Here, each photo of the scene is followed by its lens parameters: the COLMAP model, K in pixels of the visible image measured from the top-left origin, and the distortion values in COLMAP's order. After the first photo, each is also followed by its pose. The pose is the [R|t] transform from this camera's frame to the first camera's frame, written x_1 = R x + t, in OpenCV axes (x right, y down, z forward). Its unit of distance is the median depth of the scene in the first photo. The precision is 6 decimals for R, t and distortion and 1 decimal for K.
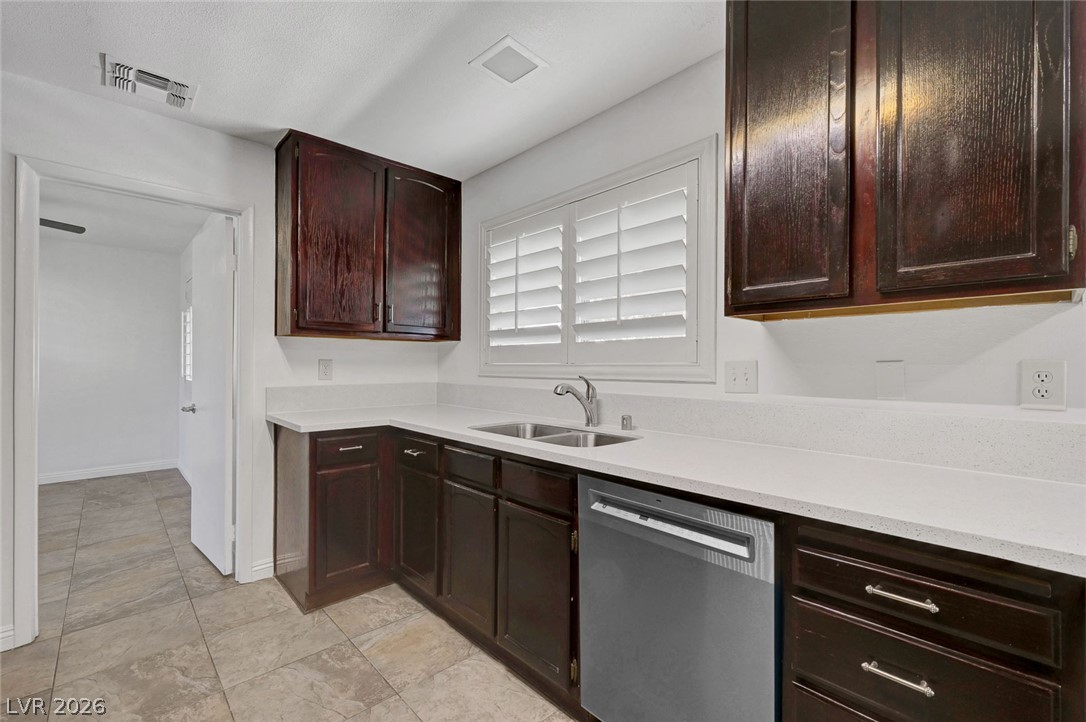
lens RADIAL K [[466.3, 0, 547.8], [0, 466.3, 364.0], [0, 0, 1]] dist [-0.000848, 0.000019]
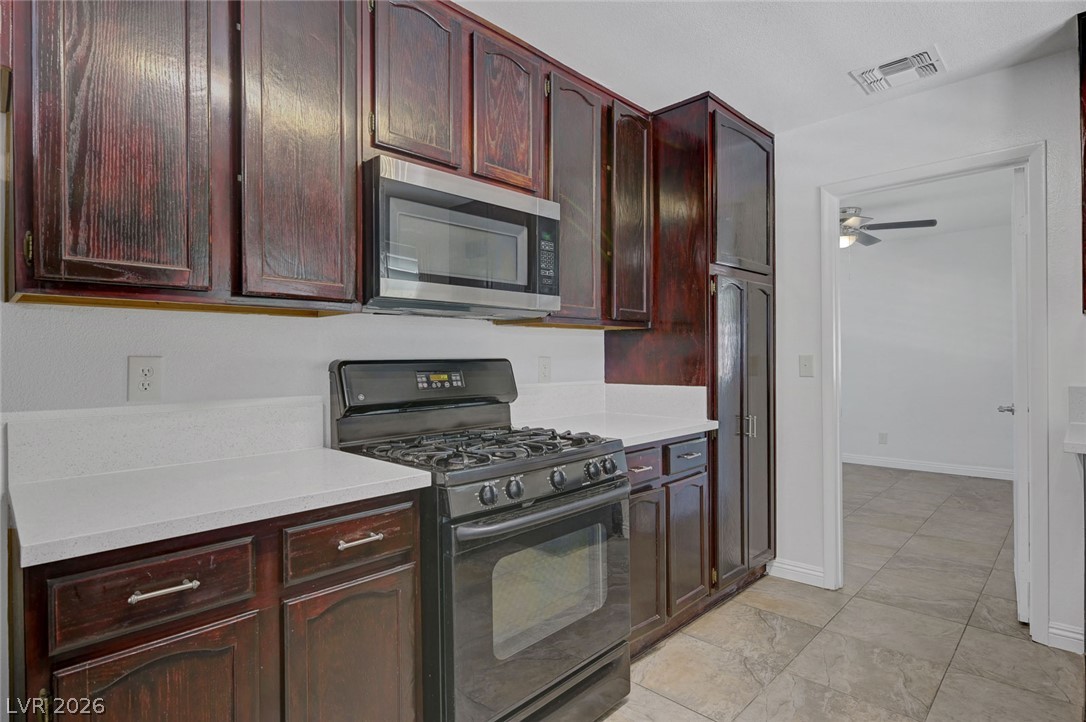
lens RADIAL K [[536.1, 0, 526.5], [0, 536.1, 362.1], [0, 0, 1]] dist [-0.001574, -0.000175]
pose [[0.033667, 0.000828, -0.999433, 0.208954], [0.013337, 0.999910, 0.001278, -0.000643], [0.999344, -0.013373, 0.033653, 0.148830]]
